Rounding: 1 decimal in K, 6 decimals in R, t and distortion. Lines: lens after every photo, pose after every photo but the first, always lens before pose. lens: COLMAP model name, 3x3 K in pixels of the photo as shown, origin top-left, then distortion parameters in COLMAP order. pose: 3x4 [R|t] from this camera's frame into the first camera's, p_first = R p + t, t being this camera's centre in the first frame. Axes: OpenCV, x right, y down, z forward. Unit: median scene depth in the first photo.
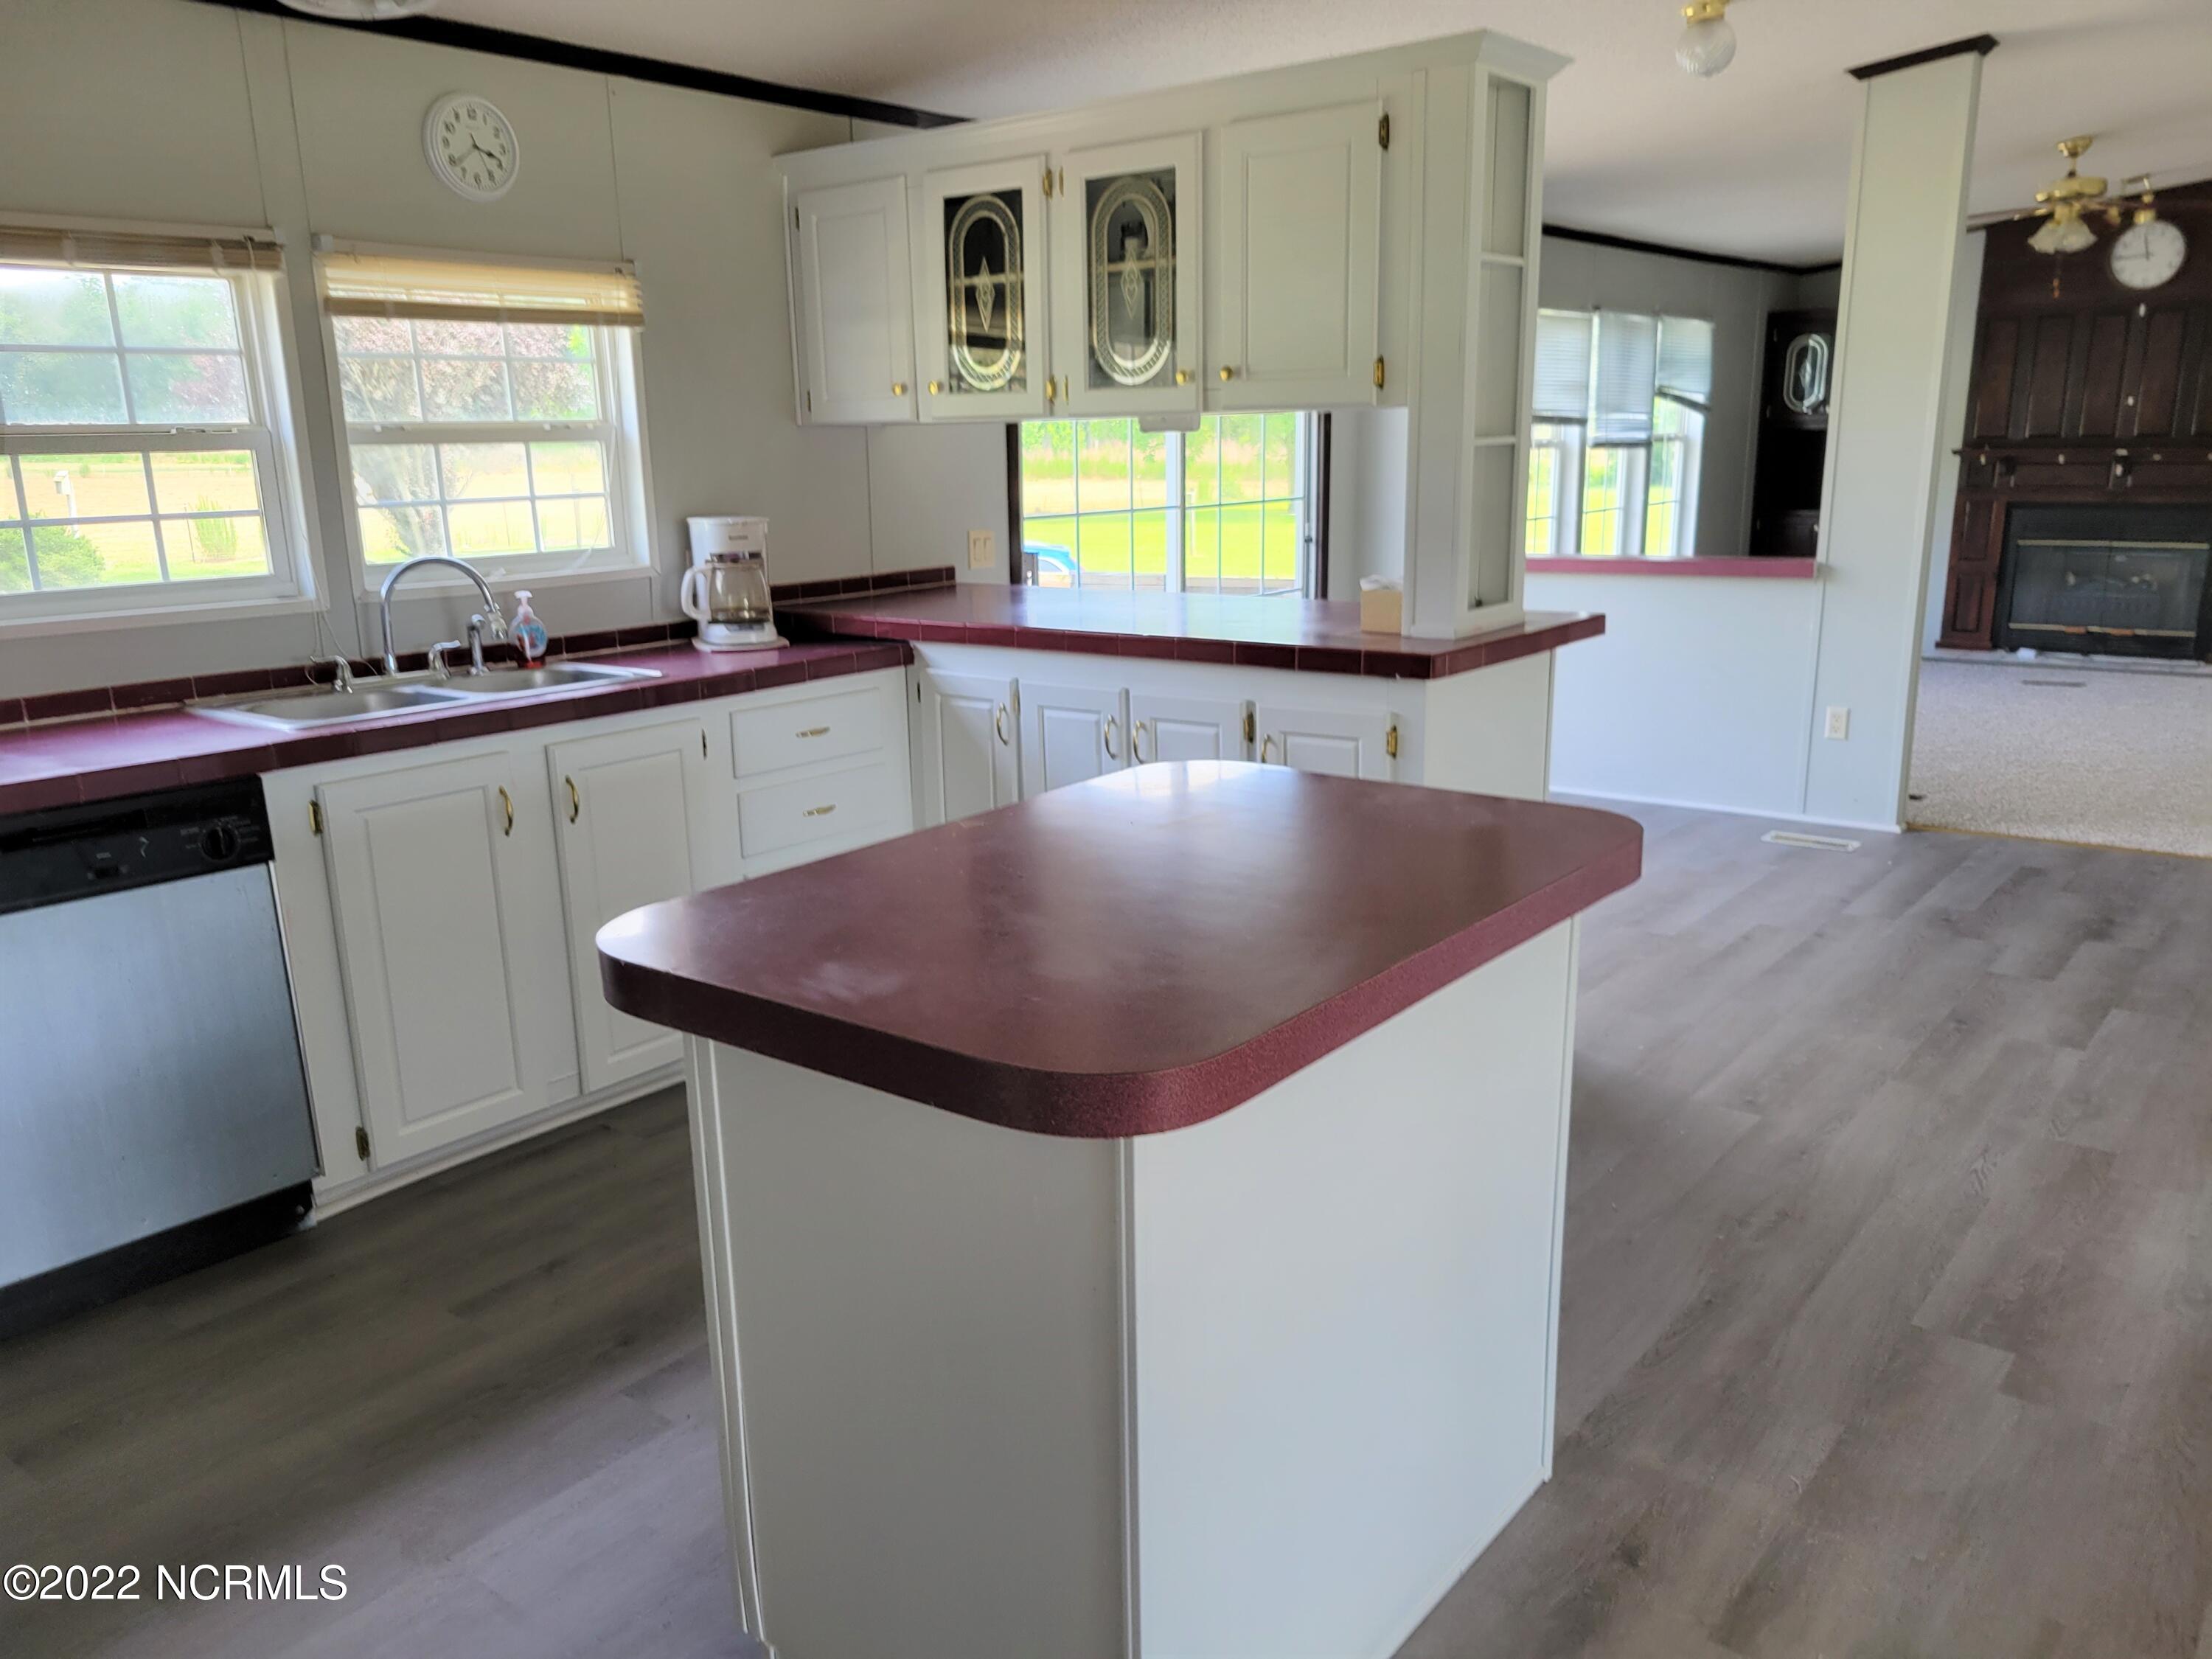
lens RADIAL K [[1664.5, 0, 1108.6], [0, 1664.5, 836.5], [0, 0, 1]] dist [0.048893, -0.028644]
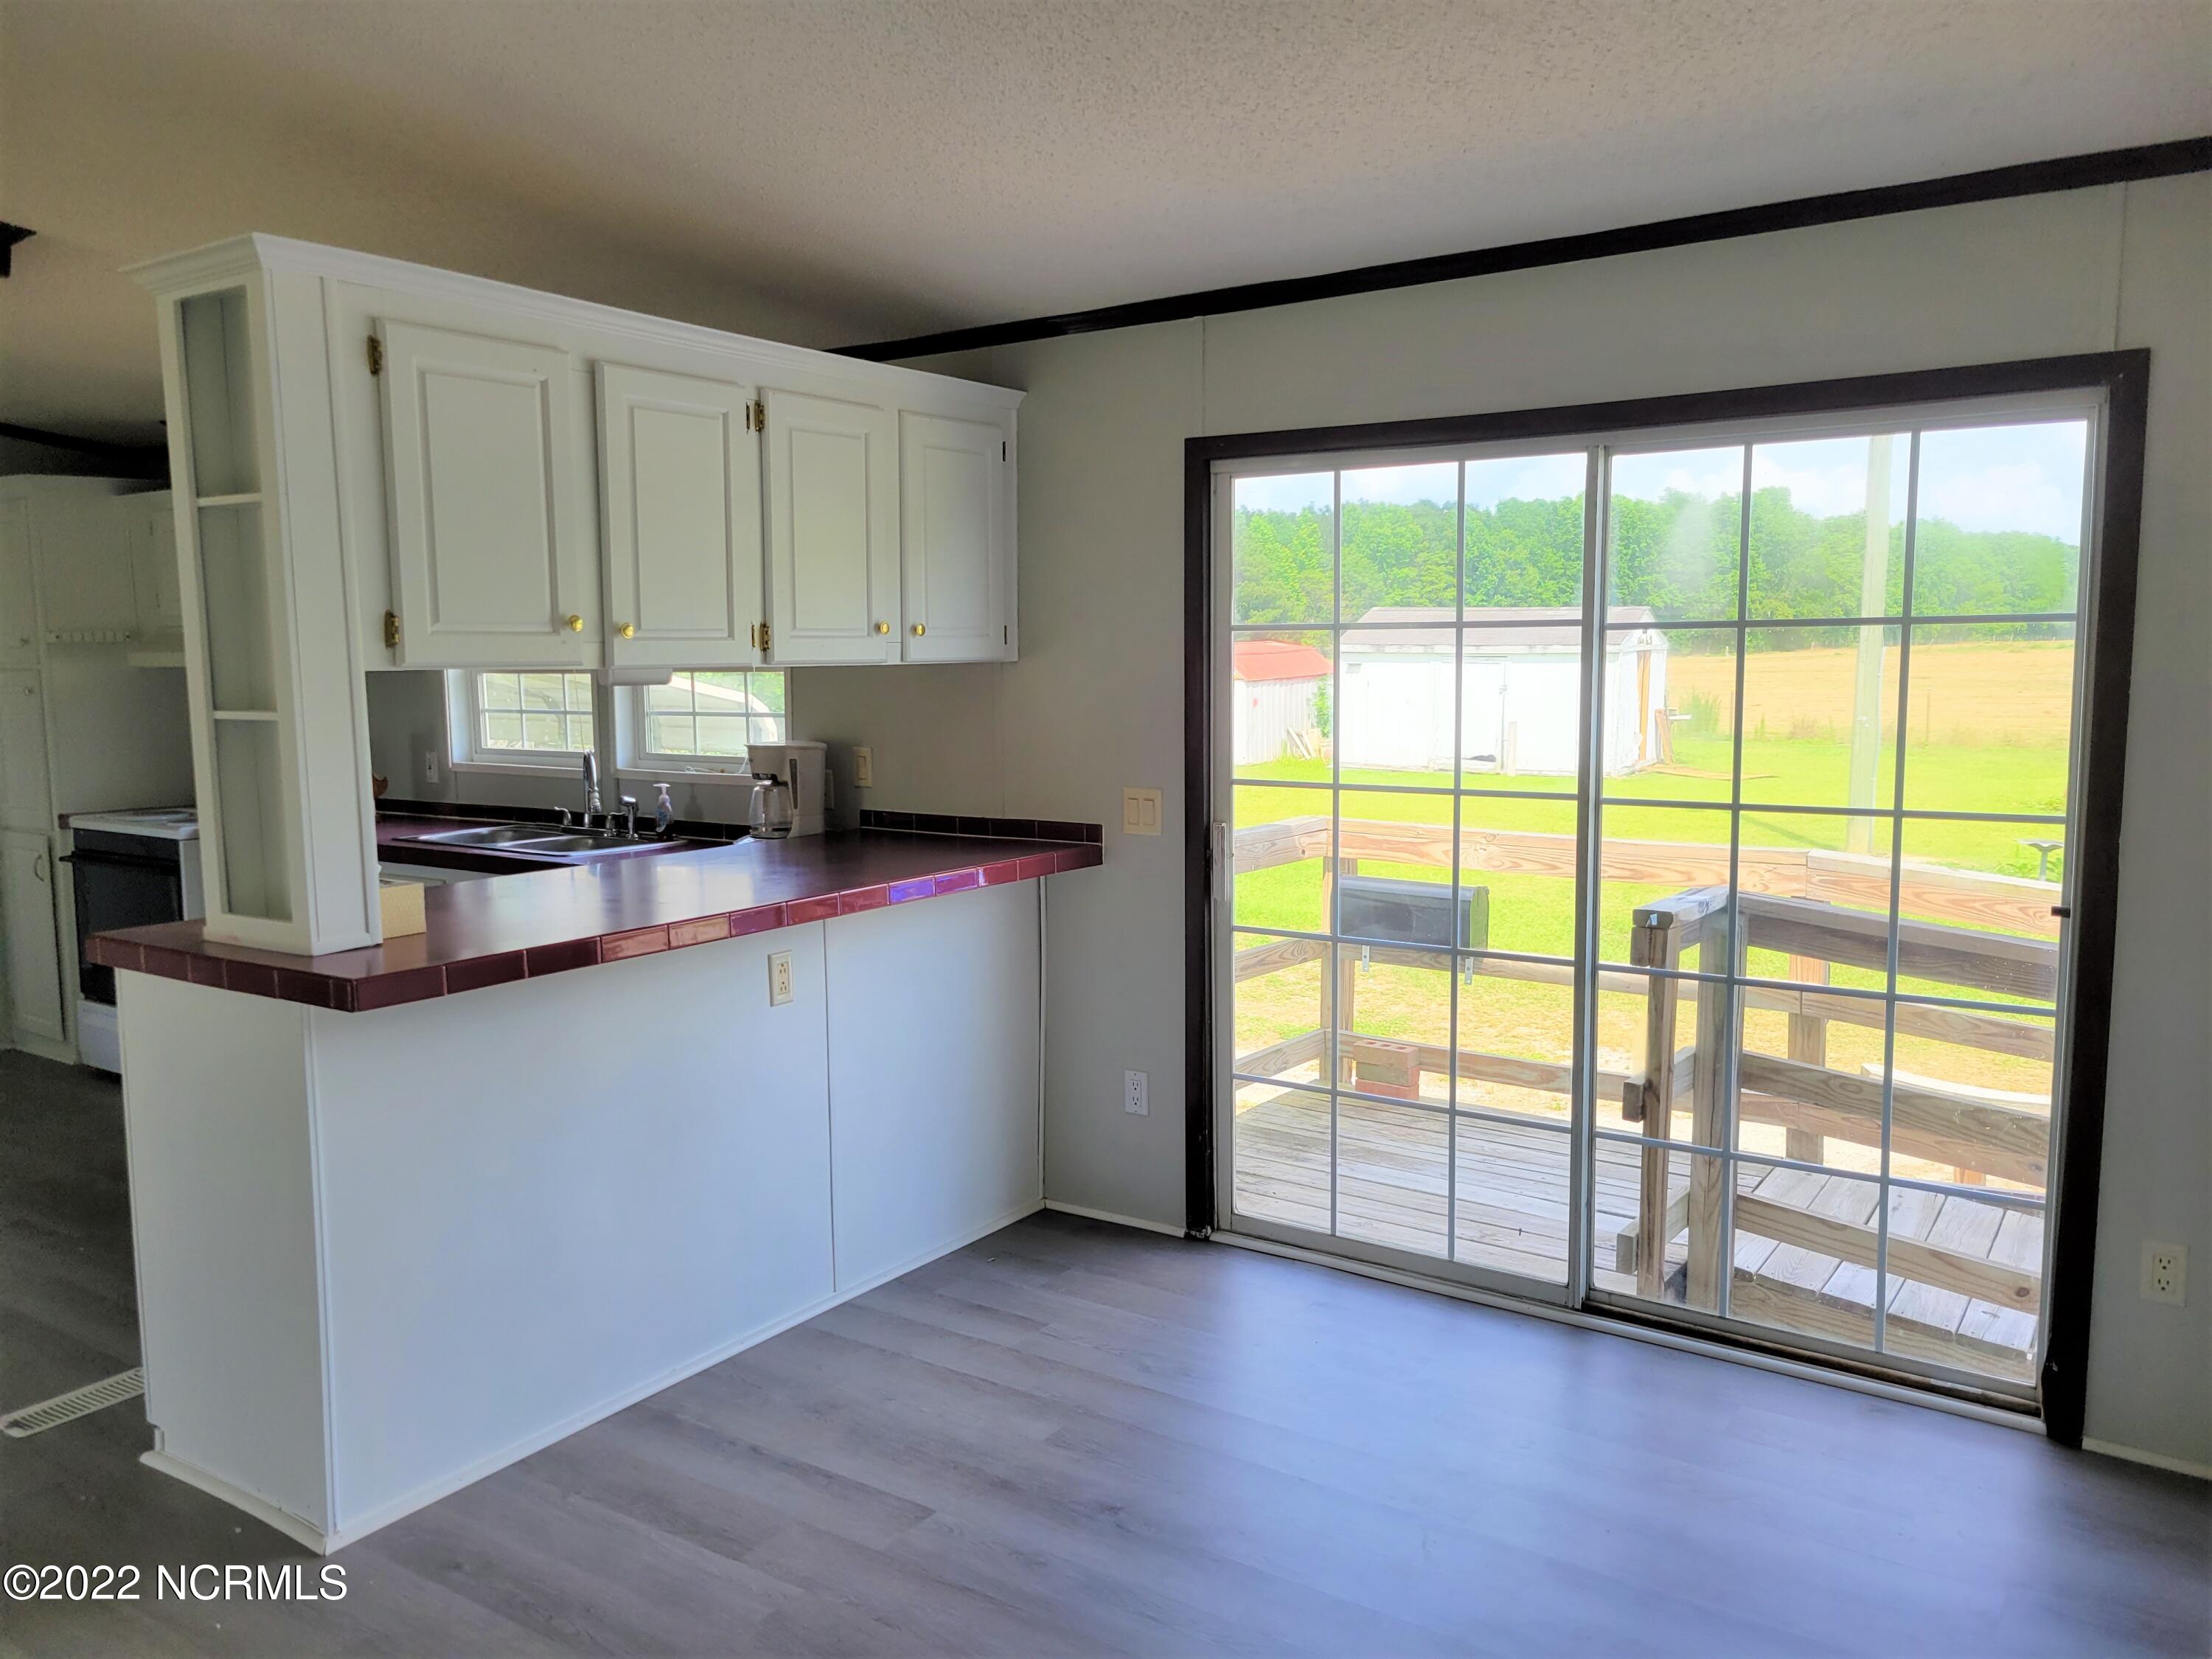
lens RADIAL K [[1664.5, 0, 1097.8], [0, 1664.5, 830.7], [0, 0, 1]] dist [0.048893, -0.028644]
pose [[0.069909, 0.129485, -0.989114, 1.033173], [-0.227665, 0.967443, 0.110557, -0.354277], [0.971227, 0.217457, 0.097112, 1.293474]]
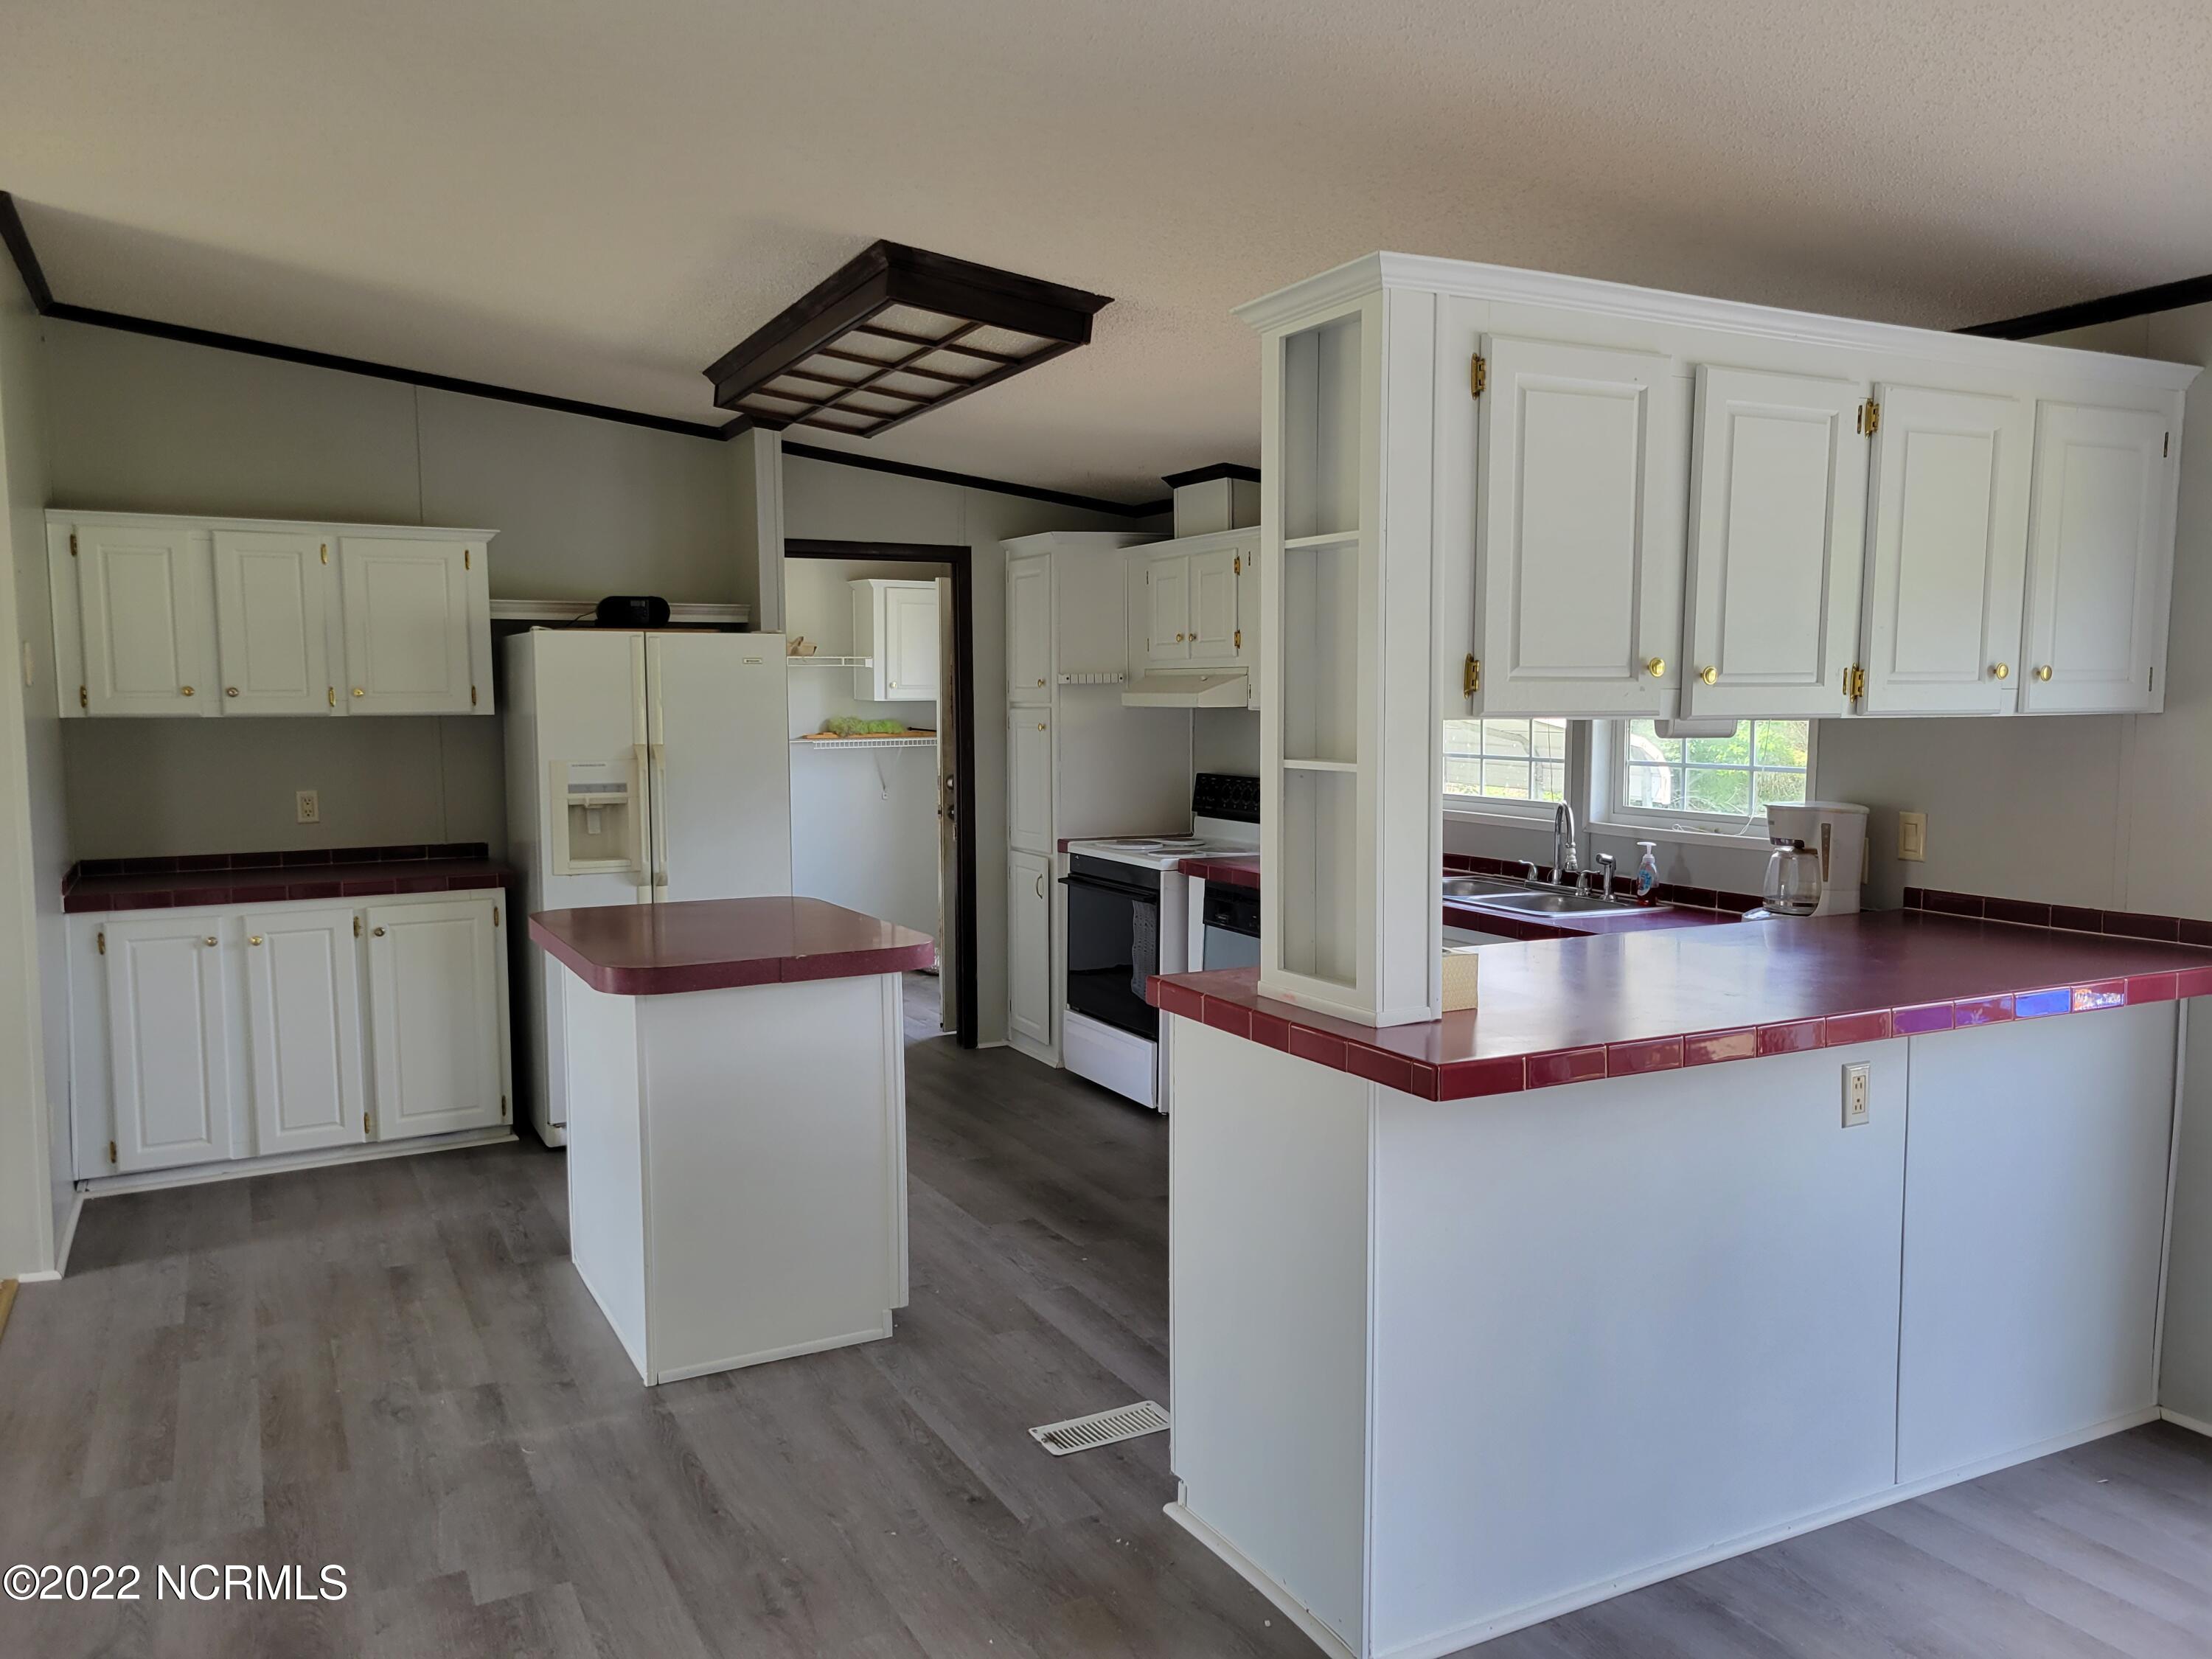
lens RADIAL K [[1664.5, 0, 1113.7], [0, 1664.5, 842.8], [0, 0, 1]] dist [0.048893, -0.028644]
pose [[-0.401032, 0.105133, -0.910011, 0.933324], [-0.206891, 0.957331, 0.201774, -0.326184], [0.892395, 0.269191, -0.362169, 1.165090]]
